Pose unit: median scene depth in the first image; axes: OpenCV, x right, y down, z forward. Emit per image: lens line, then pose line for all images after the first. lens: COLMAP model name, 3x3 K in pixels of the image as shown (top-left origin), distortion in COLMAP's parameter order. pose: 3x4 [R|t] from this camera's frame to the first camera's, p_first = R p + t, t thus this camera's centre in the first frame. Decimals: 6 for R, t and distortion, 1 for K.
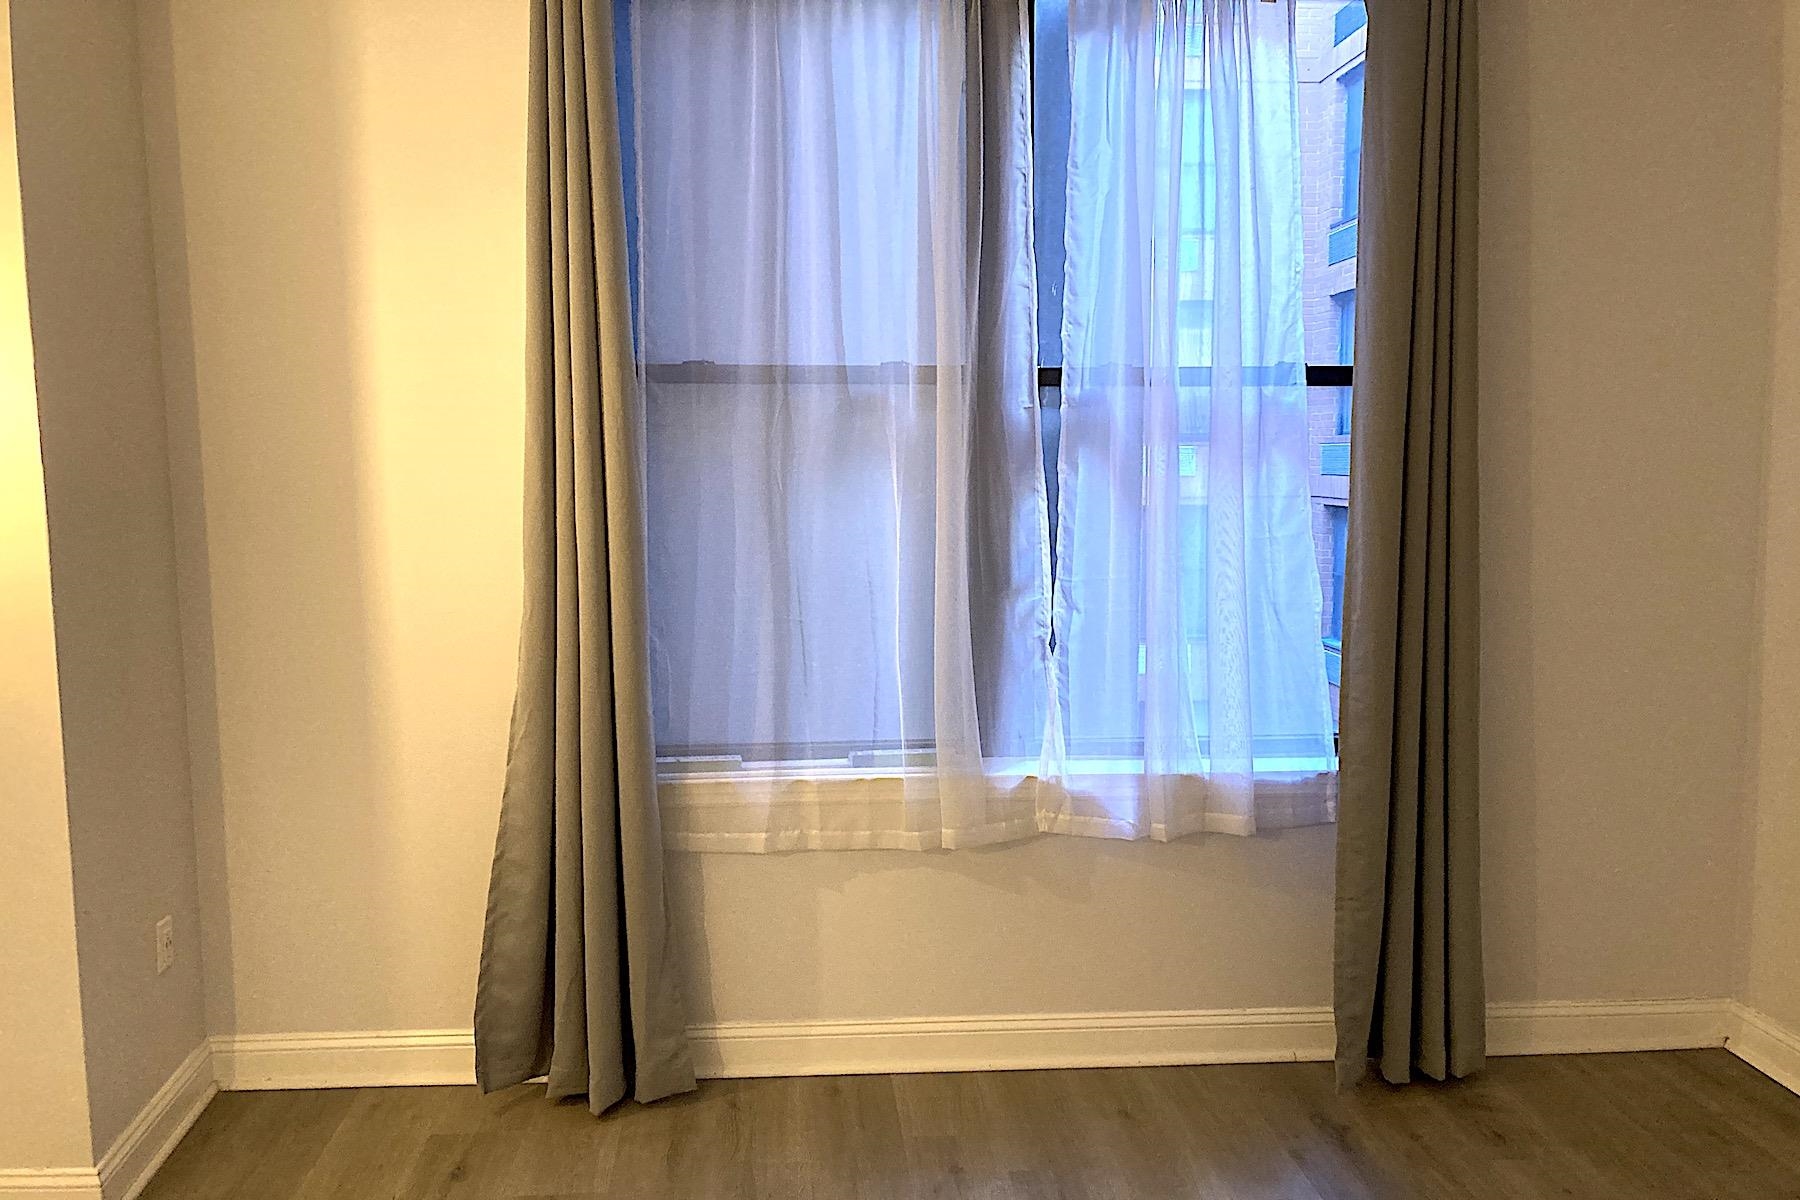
lens RADIAL K [[1425.9, 0, 900.0], [0, 1425.9, 600.0], [0, 0, 1]] dist [0.006595, 0.006342]
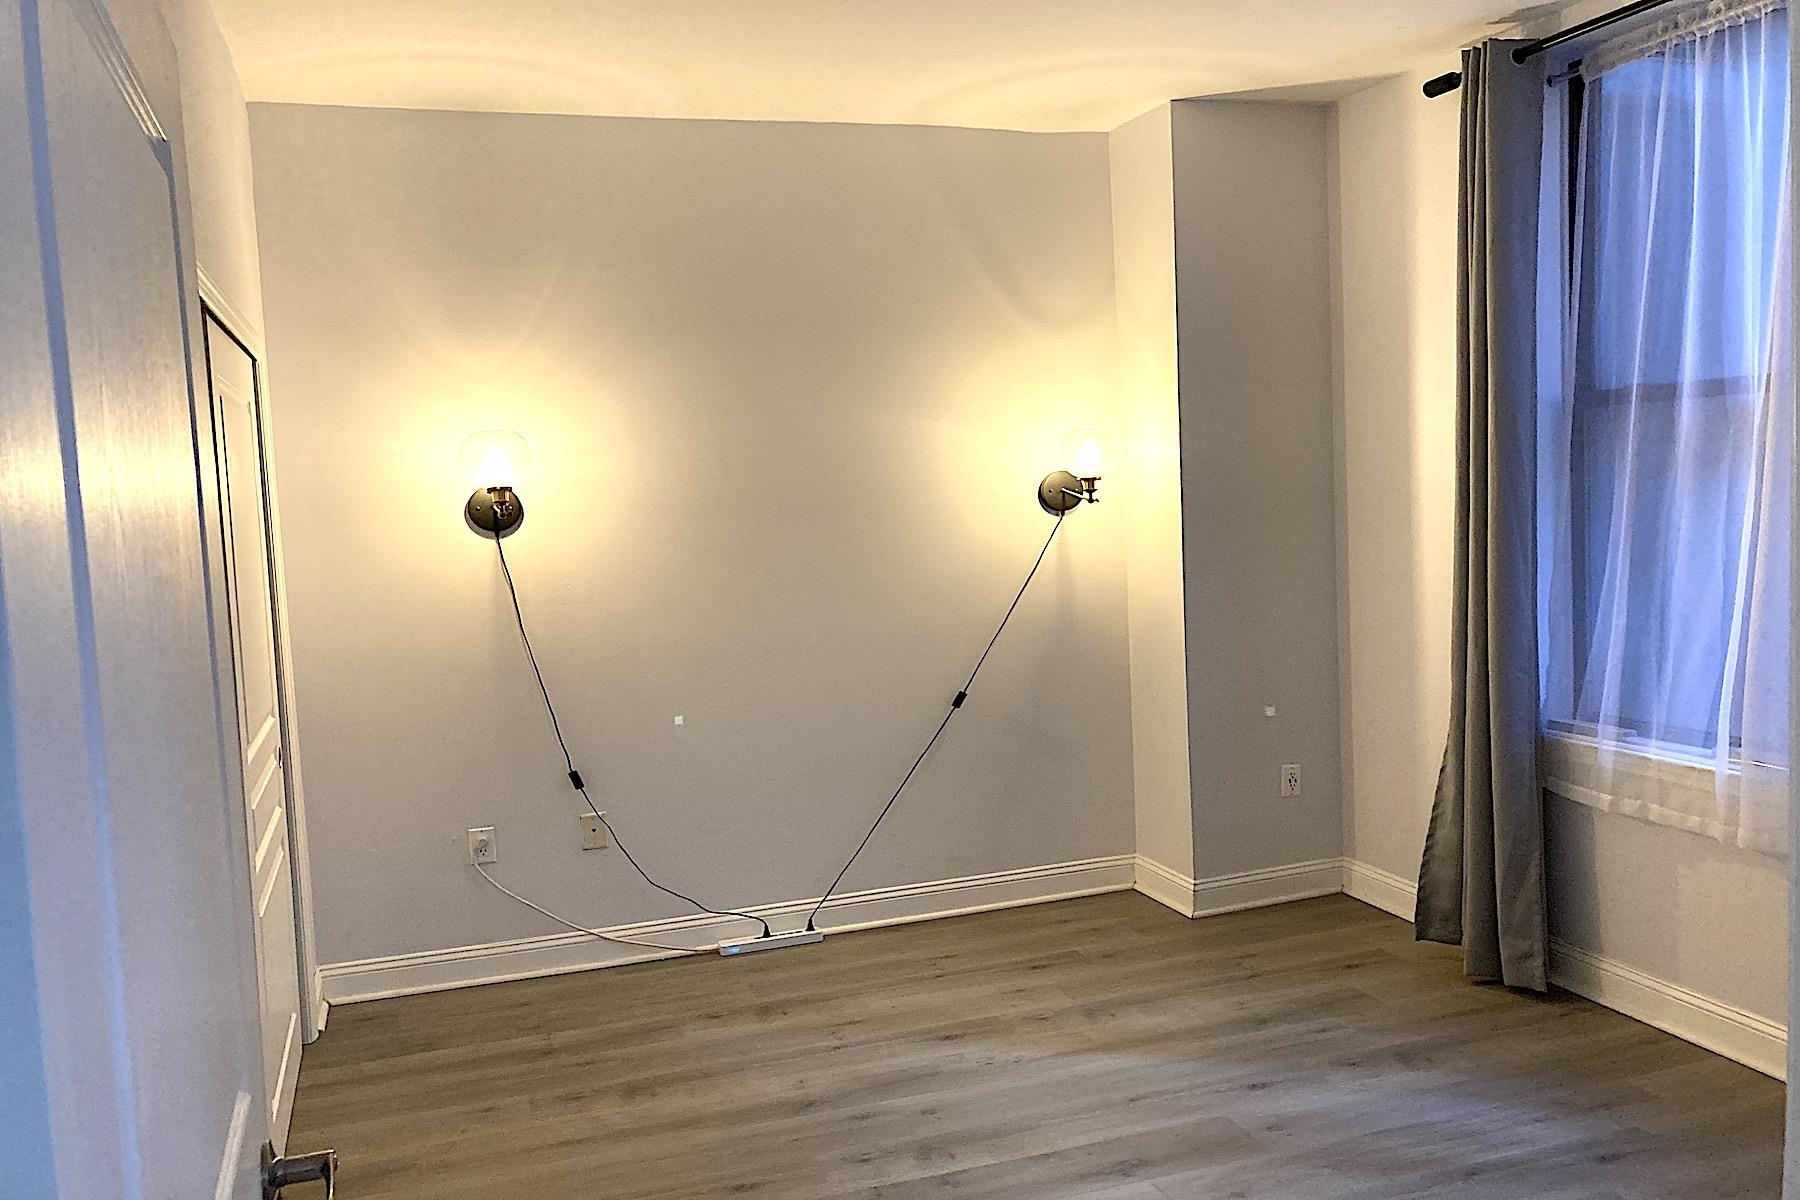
lens RADIAL K [[1425.9, 0, 900.0], [0, 1425.9, 600.0], [0, 0, 1]] dist [0.006595, 0.006342]
pose [[0.249974, 0.068619, -0.965818, 0.854477], [-0.053749, 0.996931, 0.056918, -0.028215], [0.966760, 0.037683, 0.252895, 0.148315]]
